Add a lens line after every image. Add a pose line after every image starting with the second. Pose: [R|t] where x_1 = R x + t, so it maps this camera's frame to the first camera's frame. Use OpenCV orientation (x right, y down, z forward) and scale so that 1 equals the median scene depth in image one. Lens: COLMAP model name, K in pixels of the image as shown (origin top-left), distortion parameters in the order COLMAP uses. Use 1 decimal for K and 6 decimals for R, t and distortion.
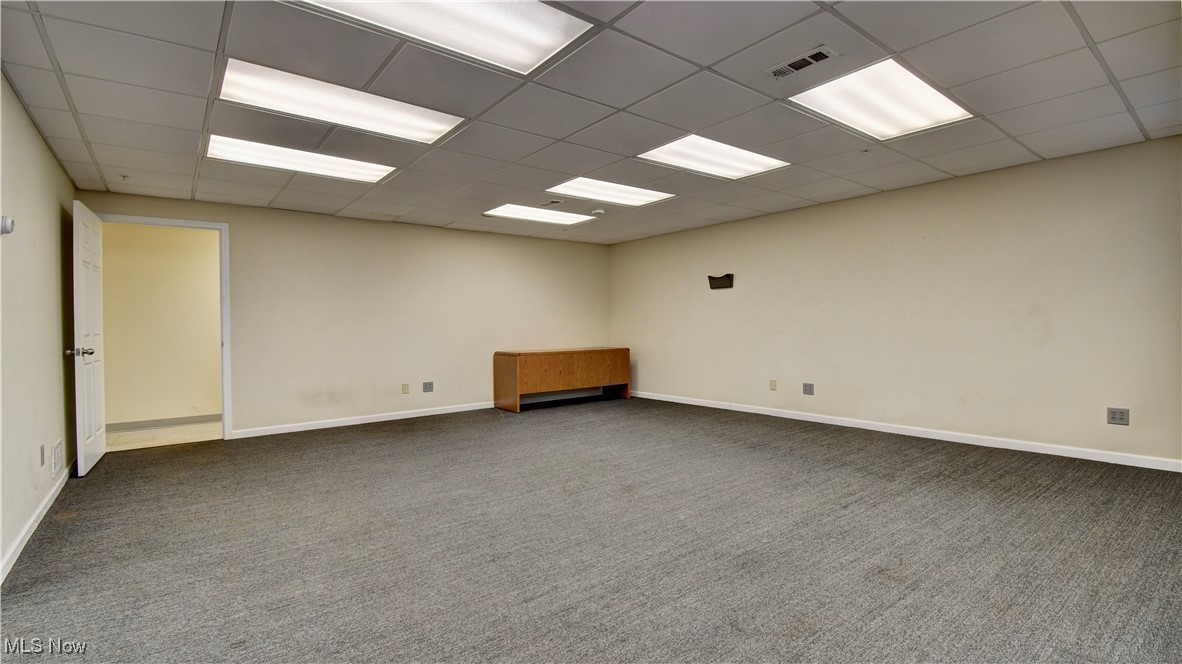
lens RADIAL K [[522.7, 0, 584.7], [0, 522.7, 325.8], [0, 0, 1]] dist [0.000880, -0.000637]
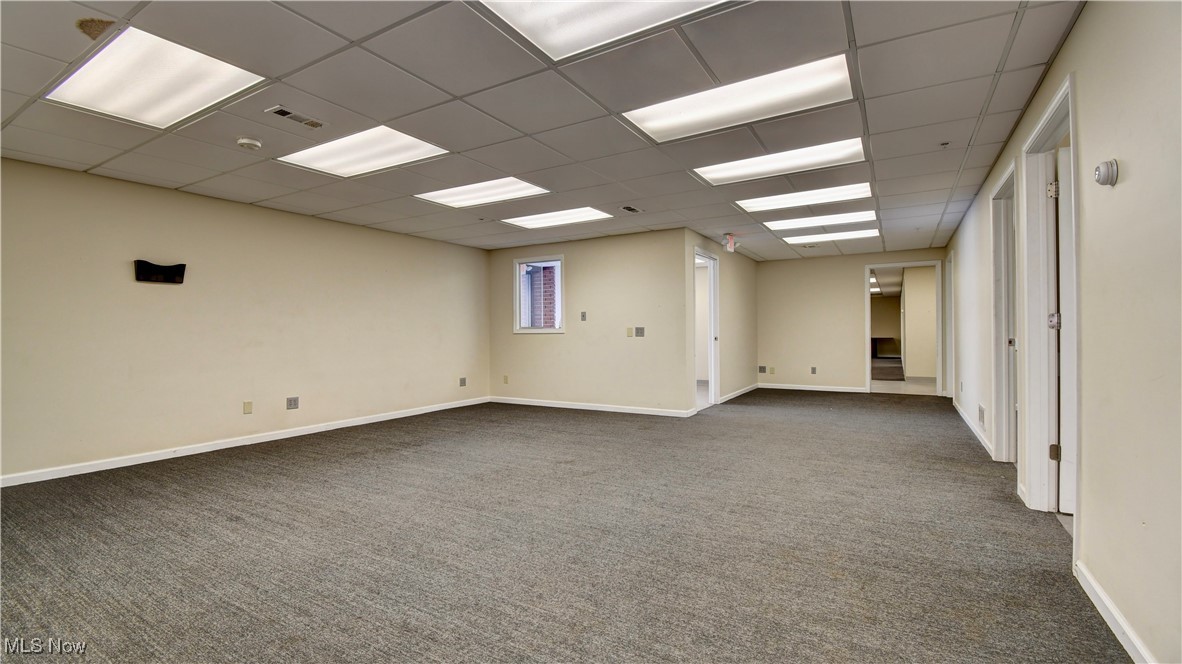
lens RADIAL K [[522.7, 0, 584.1], [0, 522.7, 333.8], [0, 0, 1]] dist [0.000880, -0.000637]
pose [[-0.351317, 0.020086, 0.936041, -1.060523], [0.017320, 0.999738, -0.014952, 0.028293], [-0.936096, 0.010959, -0.351573, 1.349599]]
